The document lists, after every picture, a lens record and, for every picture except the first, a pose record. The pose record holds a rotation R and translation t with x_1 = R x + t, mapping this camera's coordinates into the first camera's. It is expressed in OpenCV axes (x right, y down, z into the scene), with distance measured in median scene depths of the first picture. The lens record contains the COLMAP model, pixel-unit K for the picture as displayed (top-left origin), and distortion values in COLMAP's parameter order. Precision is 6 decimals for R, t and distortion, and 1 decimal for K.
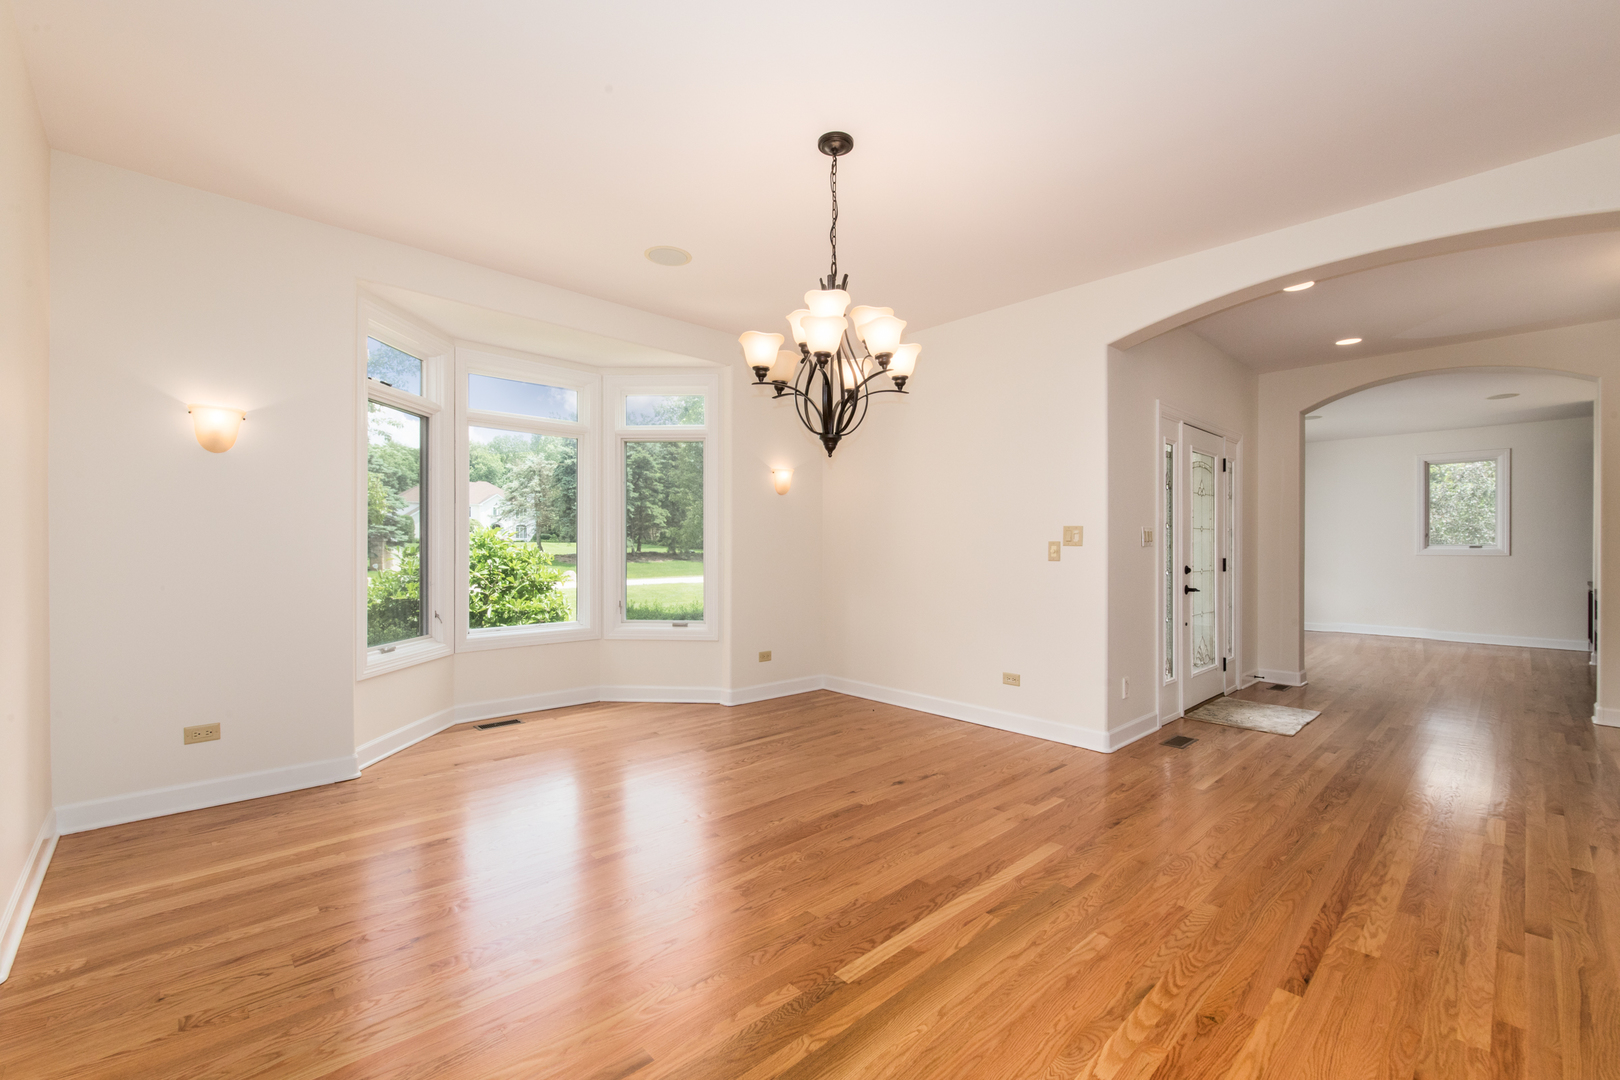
lens RADIAL K [[706.1, 0, 808.5], [0, 706.1, 547.4], [0, 0, 1]] dist [0.001979, 0.000618]
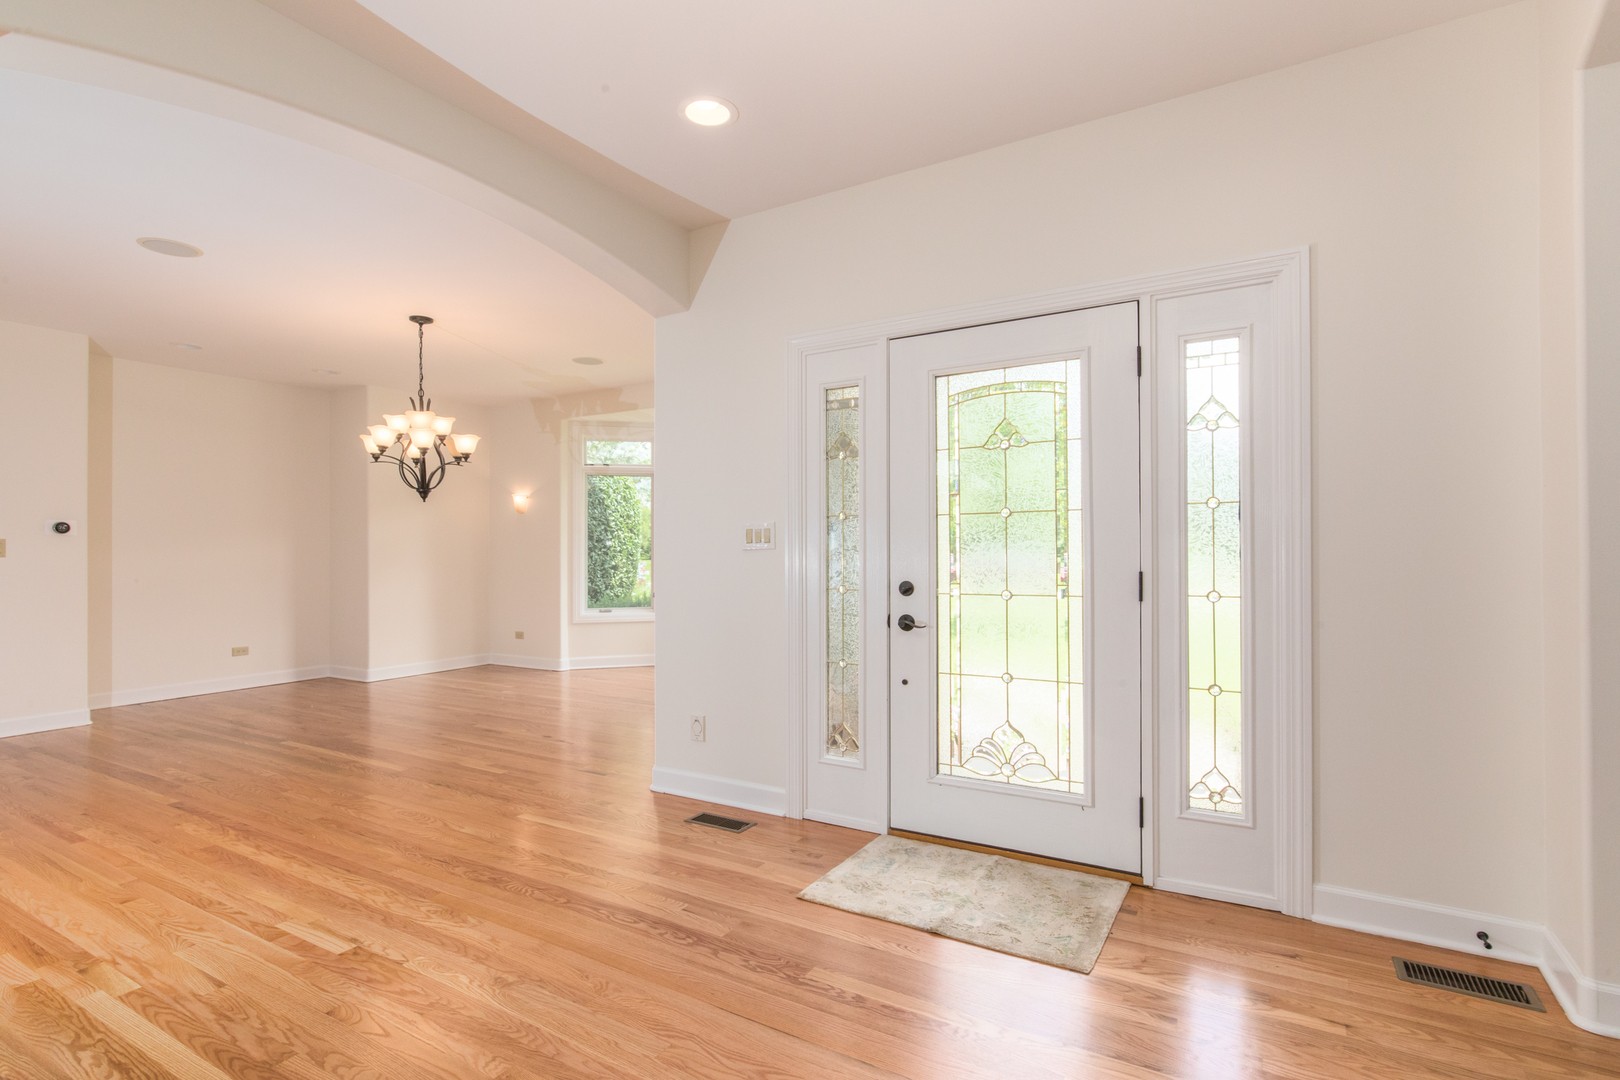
lens RADIAL K [[748.1, 0, 807.9], [0, 748.1, 549.2], [0, 0, 1]] dist [-0.002928, -0.000221]
pose [[0.276432, -0.008551, -0.960995, 1.267006], [0.009792, 0.999934, -0.006081, 0.004384], [0.960983, -0.007730, 0.276498, 0.870865]]
